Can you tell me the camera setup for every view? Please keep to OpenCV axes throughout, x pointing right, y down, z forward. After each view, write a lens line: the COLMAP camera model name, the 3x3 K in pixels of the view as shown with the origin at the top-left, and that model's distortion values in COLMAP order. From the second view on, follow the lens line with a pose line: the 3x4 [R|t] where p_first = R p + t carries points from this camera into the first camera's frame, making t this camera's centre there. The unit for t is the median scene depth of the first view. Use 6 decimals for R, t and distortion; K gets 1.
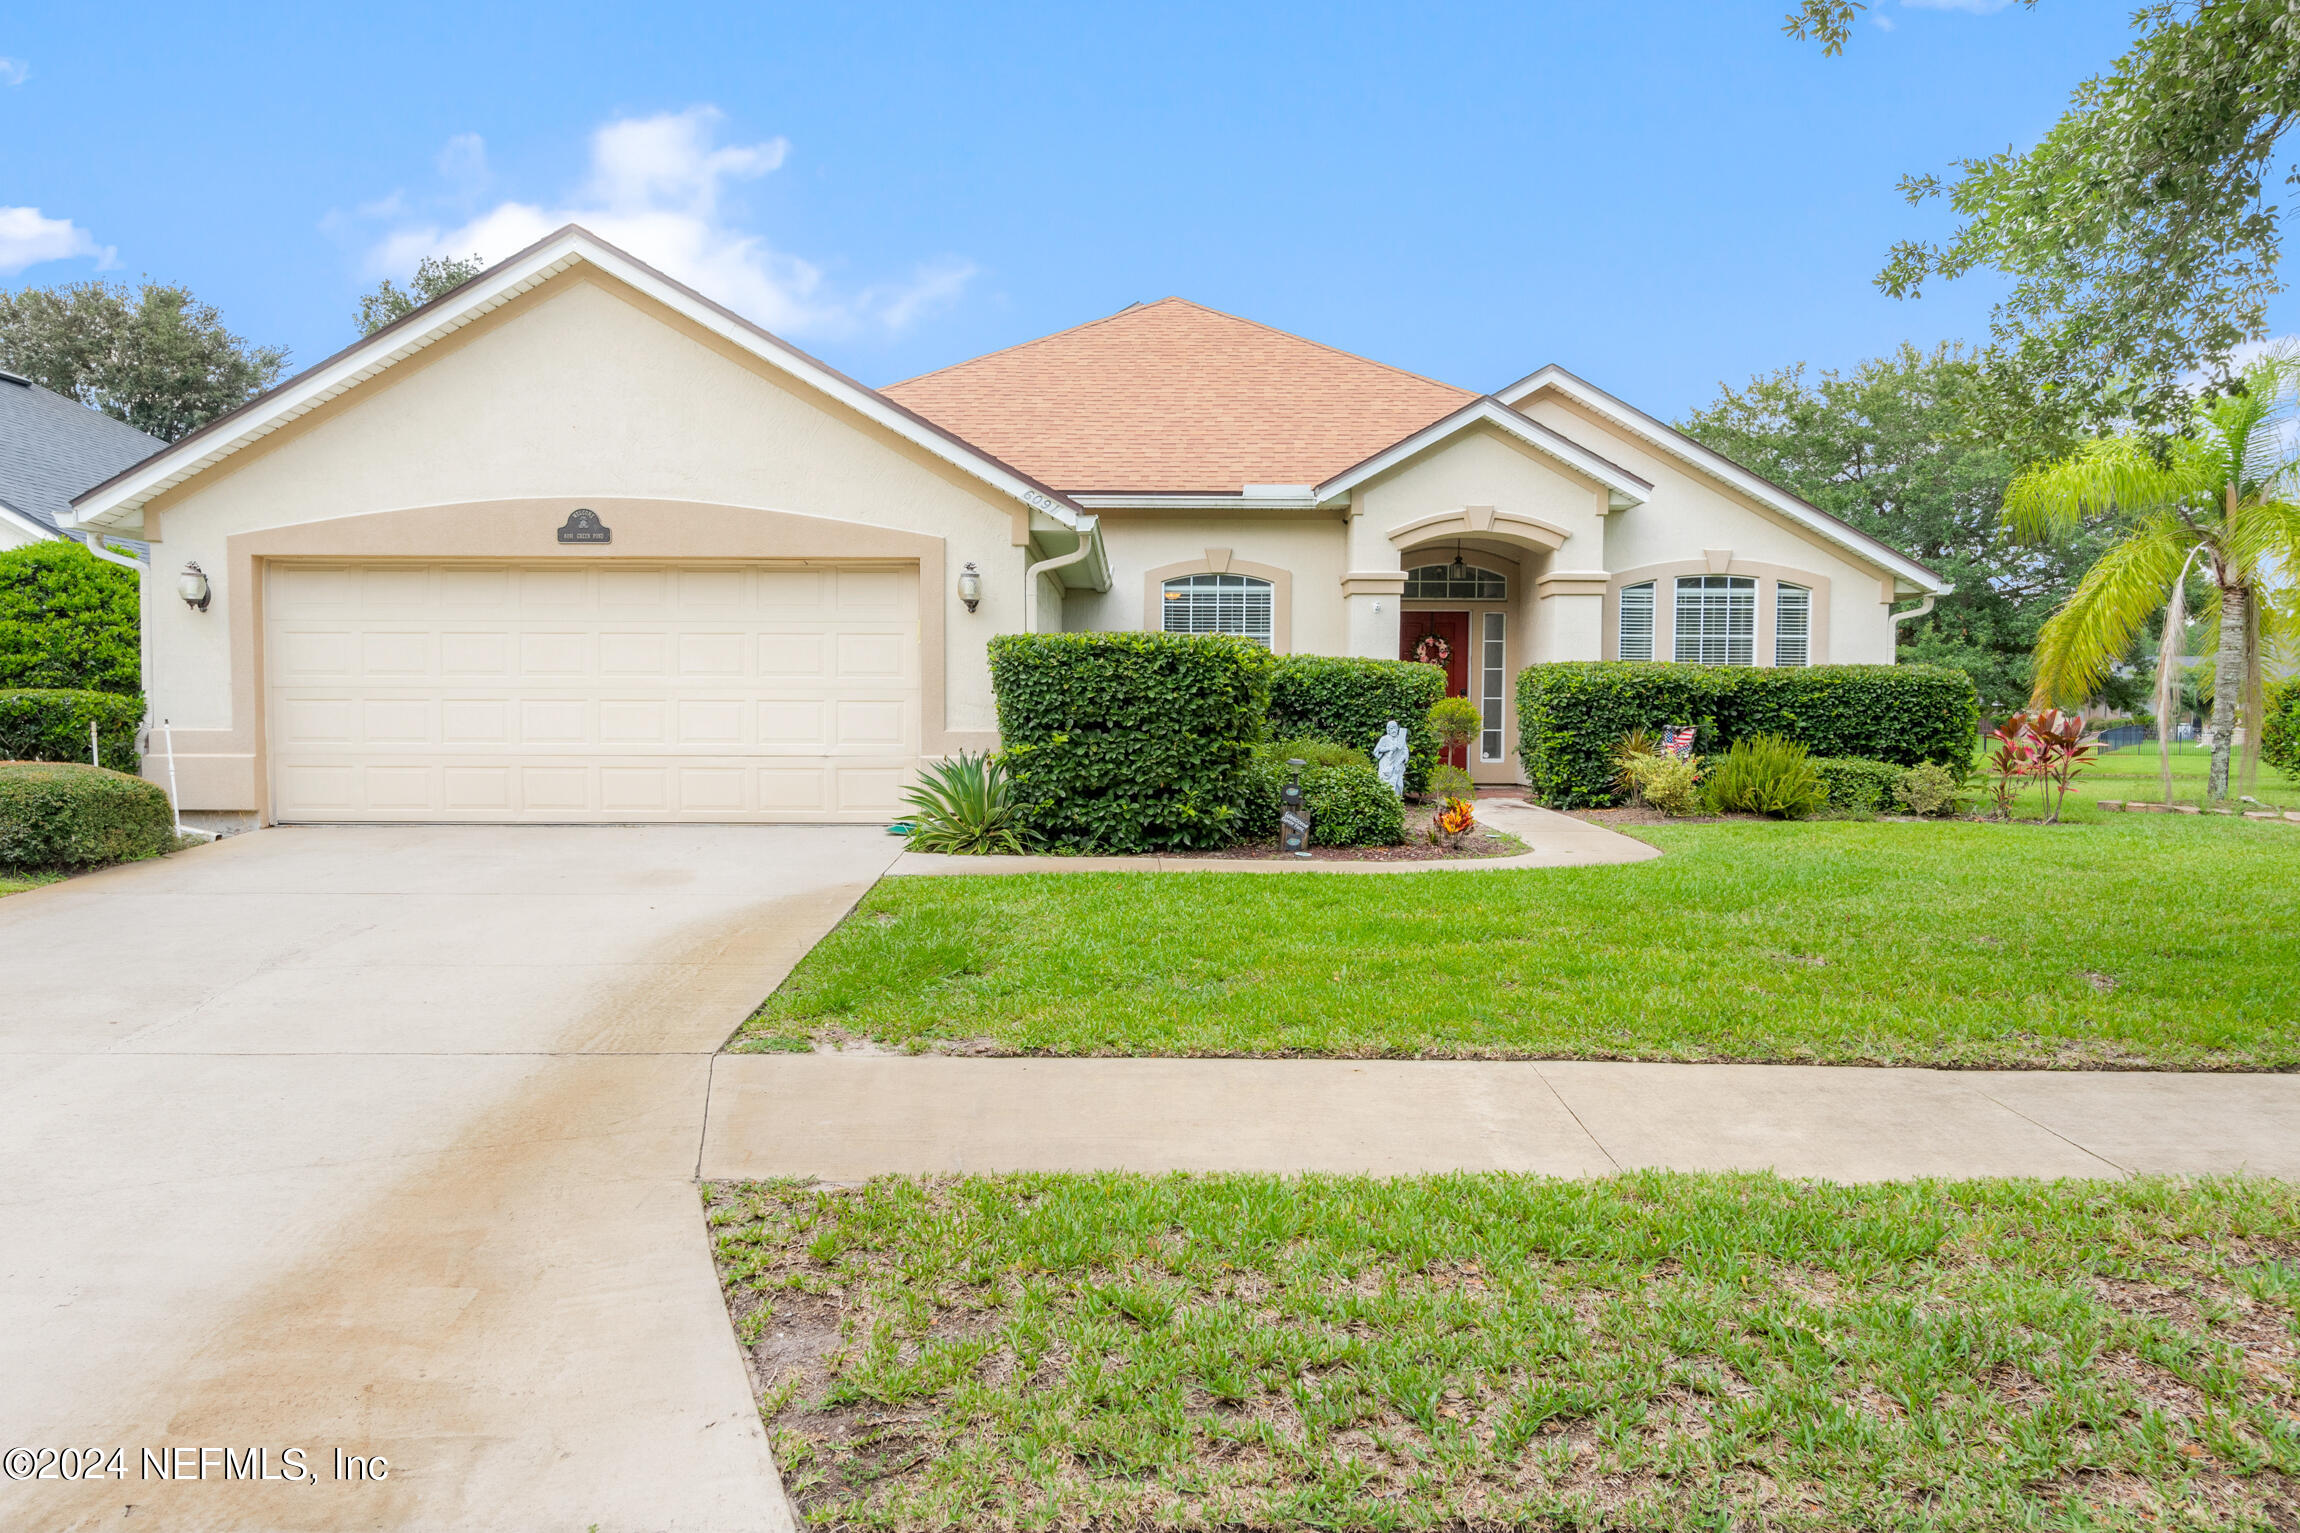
lens RADIAL K [[1752.3, 0, 1138.8], [0, 1752.3, 764.3], [0, 0, 1]] dist [0.028457, -0.003467]
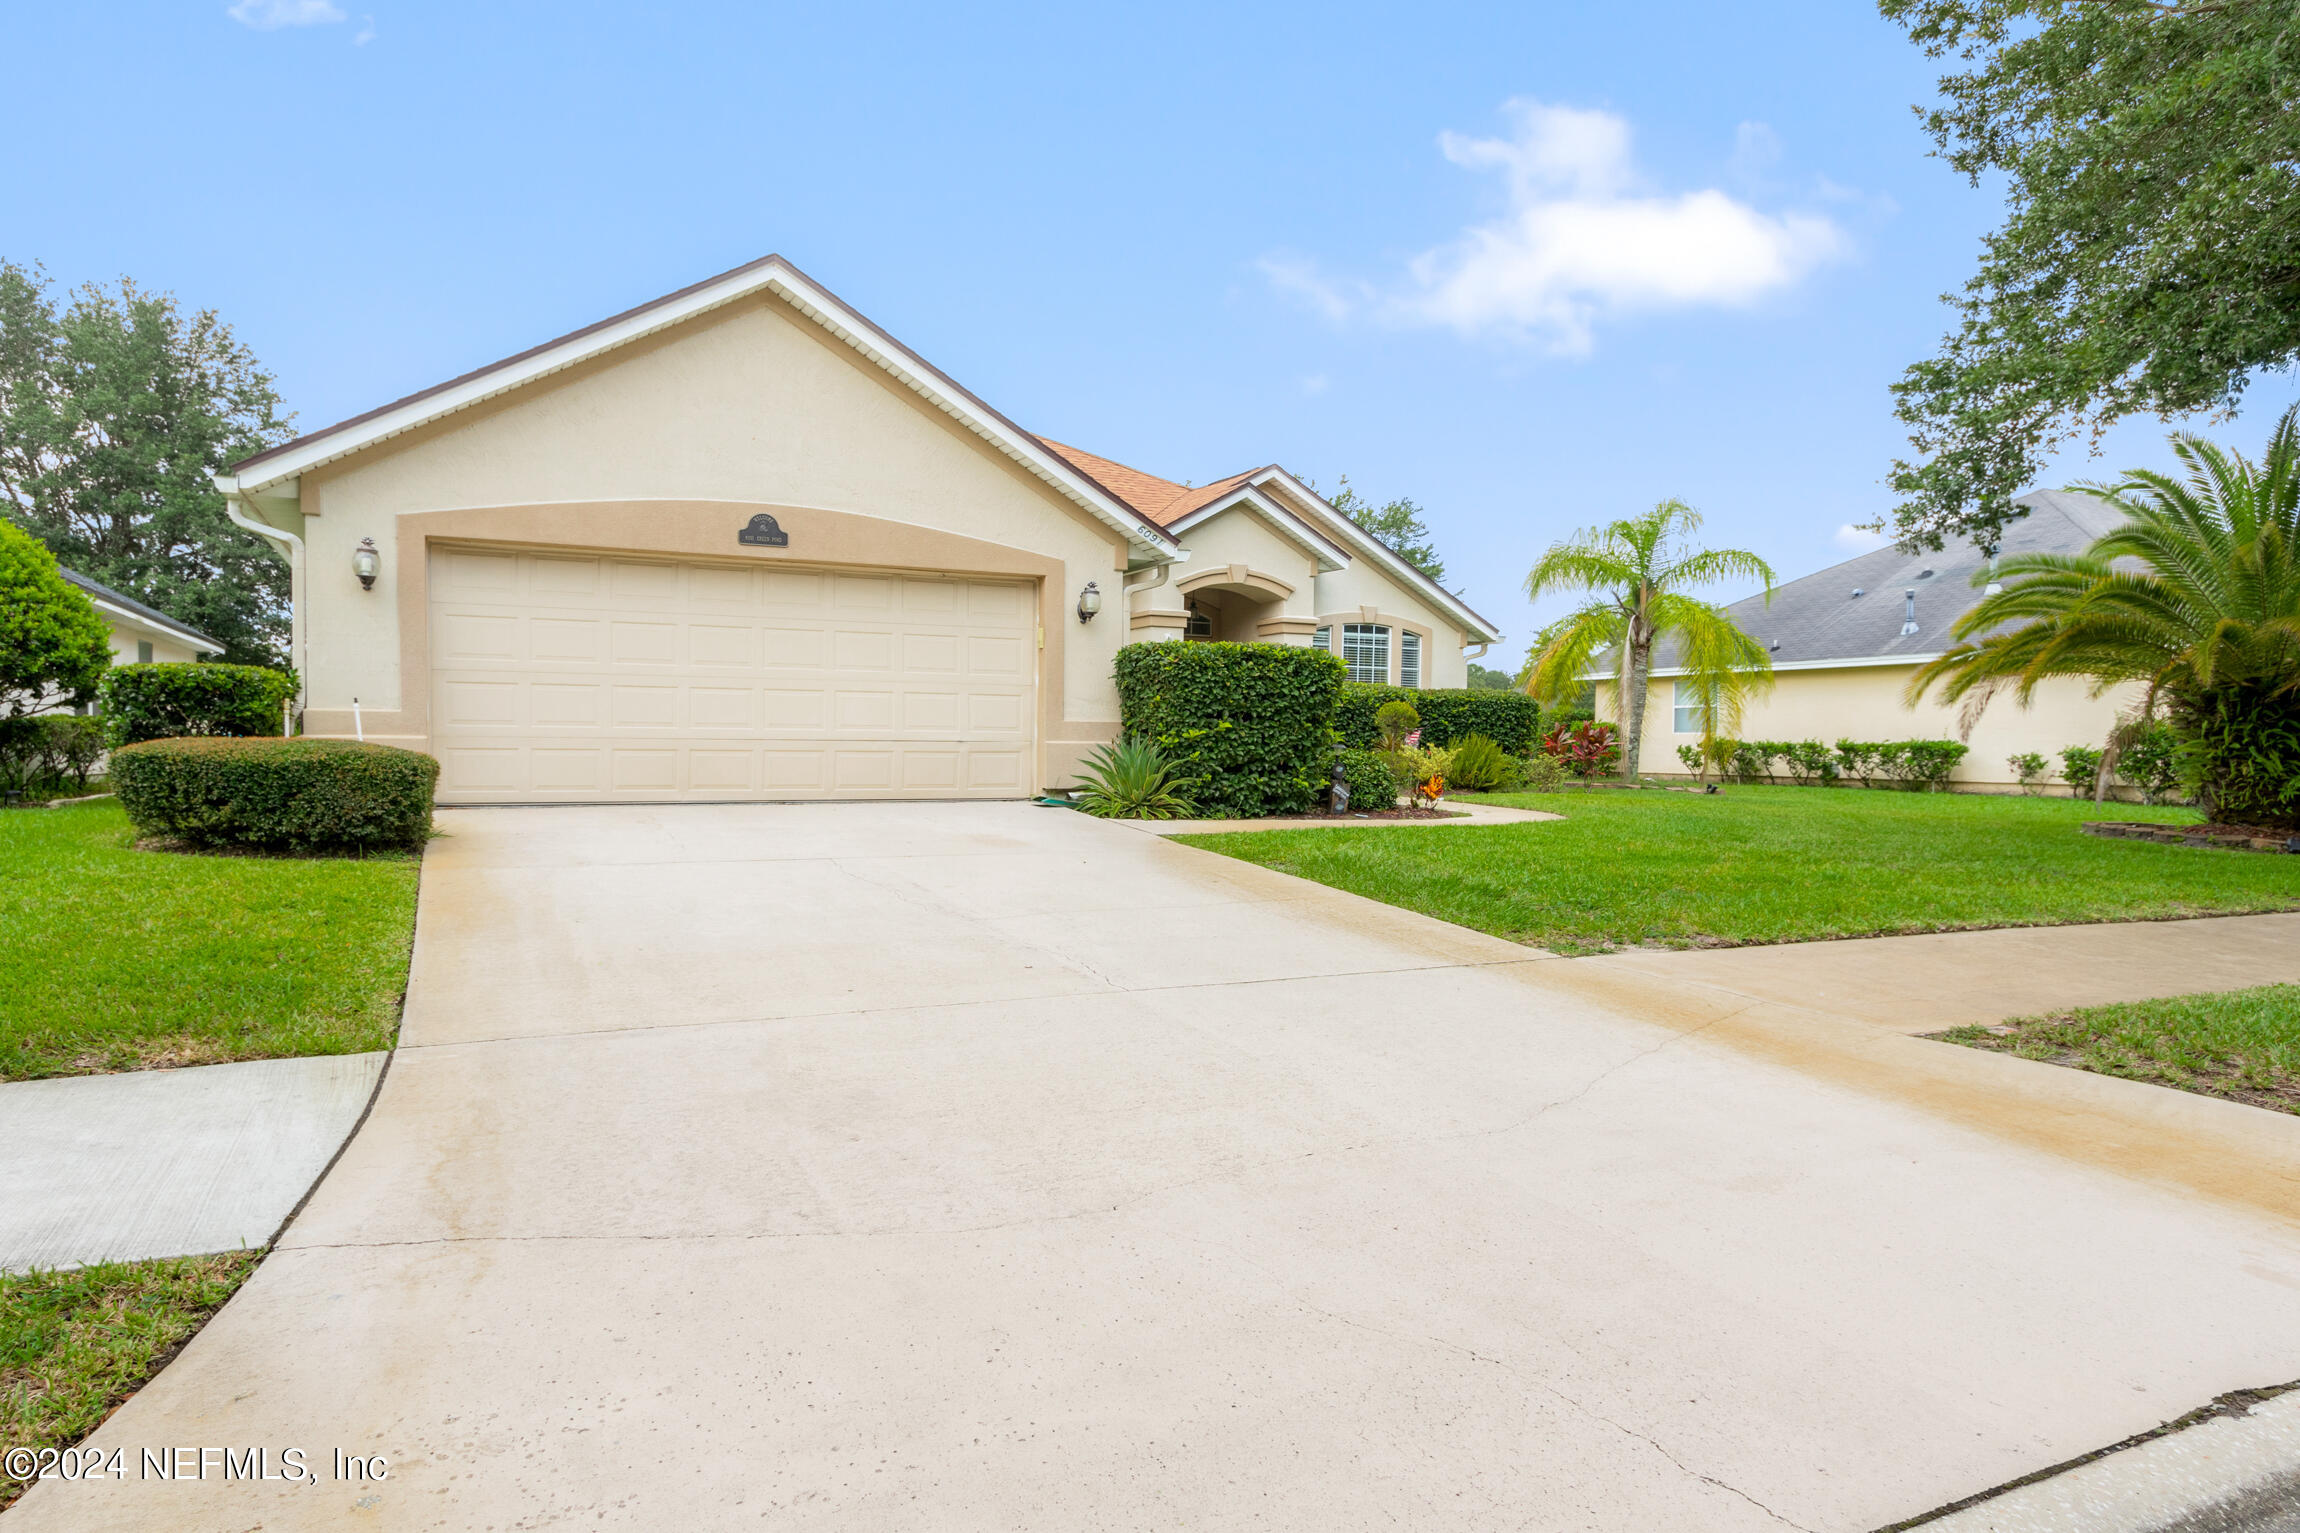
lens RADIAL K [[1361.9, 0, 1065.4], [0, 1361.9, 789.8], [0, 0, 1]] dist [0.005853, -0.000125]
pose [[0.907008, -0.008705, 0.421023, -0.500282], [0.004347, 0.999927, 0.011310, 0.017788], [-0.421091, -0.008428, 0.906979, 0.147644]]
